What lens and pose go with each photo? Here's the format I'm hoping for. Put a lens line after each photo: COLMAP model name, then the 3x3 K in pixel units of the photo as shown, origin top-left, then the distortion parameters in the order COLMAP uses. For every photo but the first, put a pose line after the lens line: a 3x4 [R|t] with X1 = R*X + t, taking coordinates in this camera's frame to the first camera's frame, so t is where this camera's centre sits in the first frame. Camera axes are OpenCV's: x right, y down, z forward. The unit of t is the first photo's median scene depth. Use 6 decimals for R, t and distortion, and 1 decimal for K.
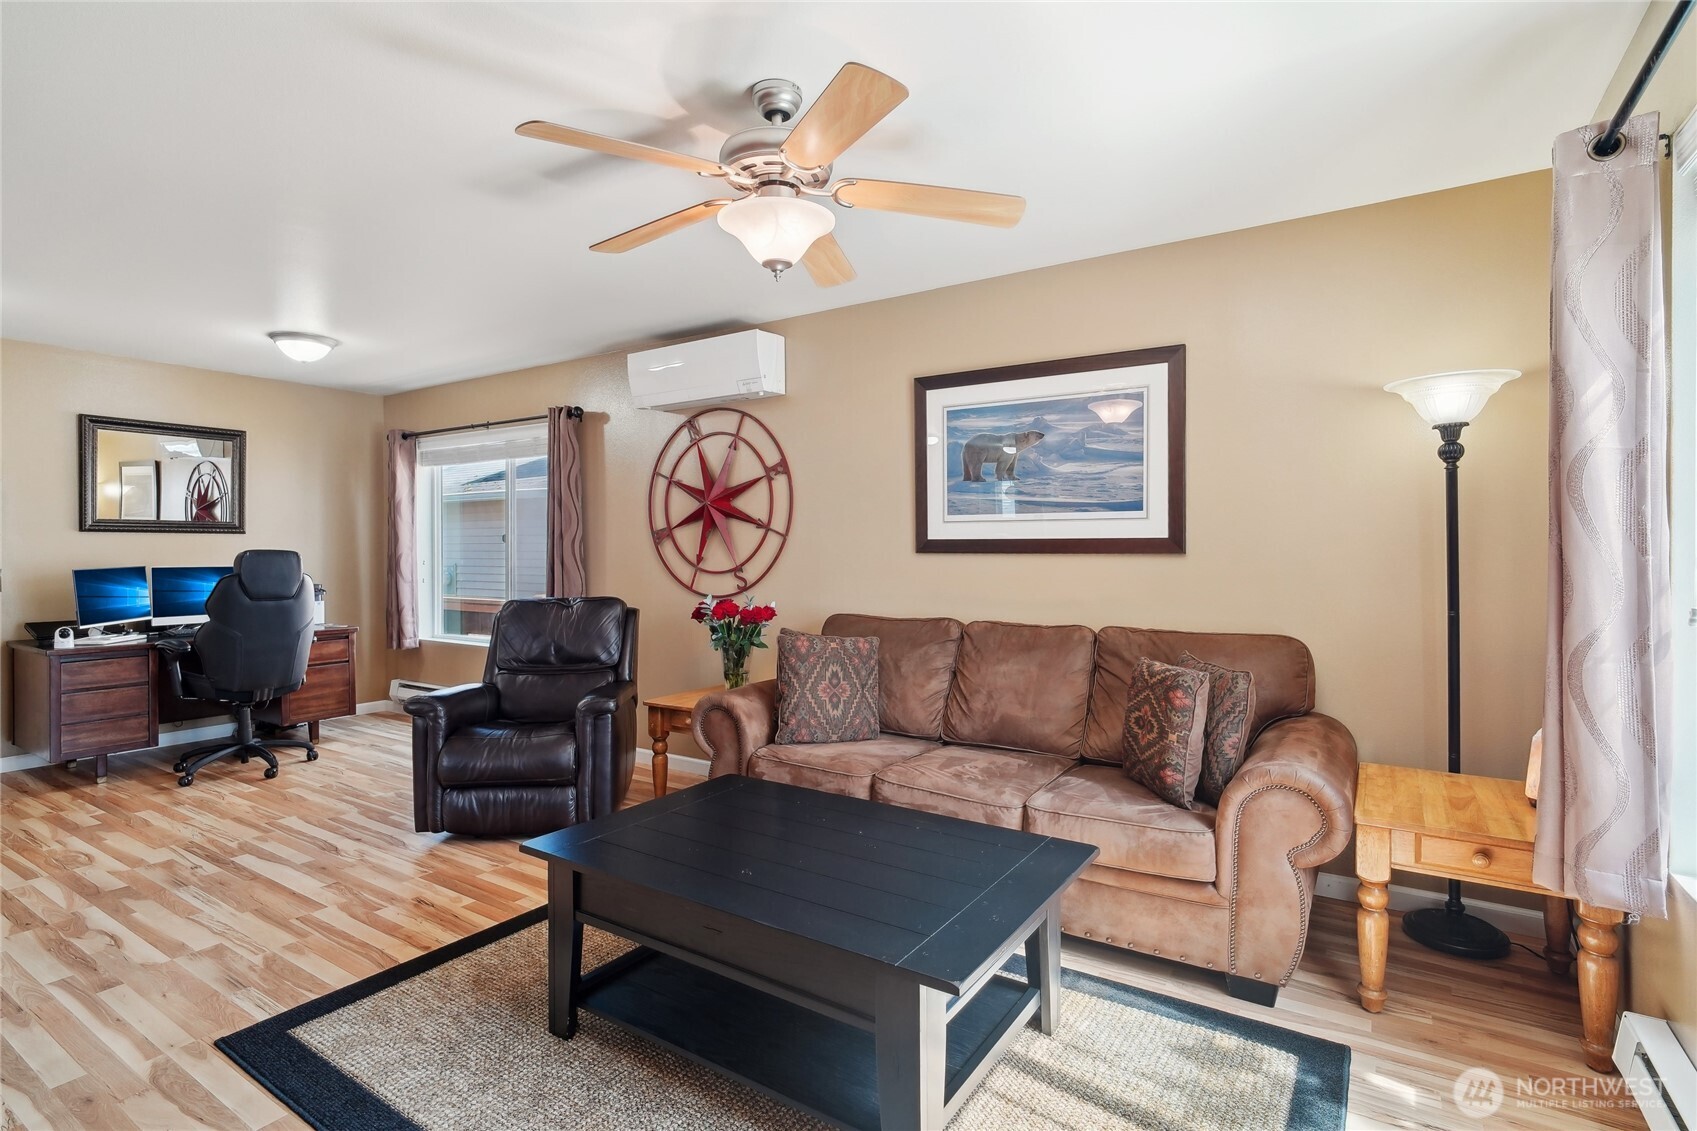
lens RADIAL K [[828.0, 0, 848.9], [0, 828.0, 551.5], [0, 0, 1]] dist [-0.000721, 0.000744]
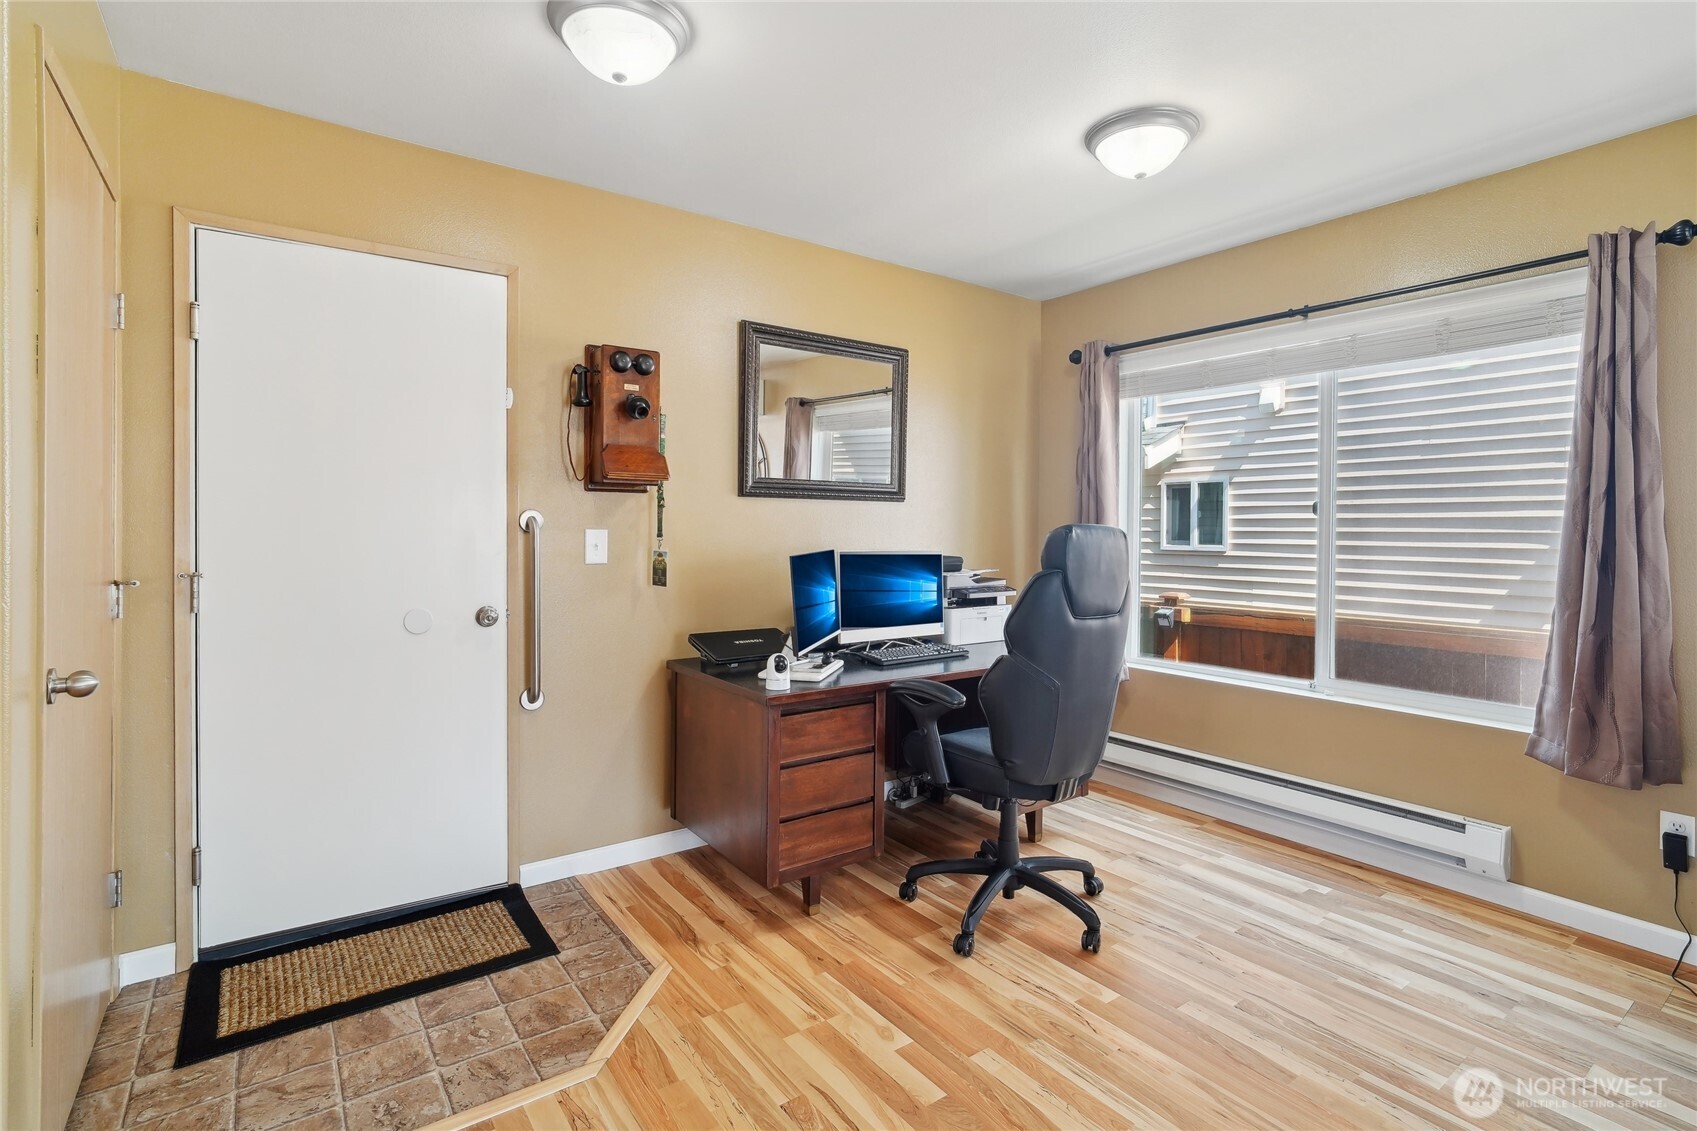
lens RADIAL K [[810.0, 0, 846.5], [0, 810.0, 524.0], [0, 0, 1]] dist [0.000236, 0.000046]
pose [[0.935409, 0.007716, -0.353483, -0.616034], [-0.009344, 0.999952, -0.002900, -0.000881], [0.353443, 0.006016, 0.935437, 0.417271]]
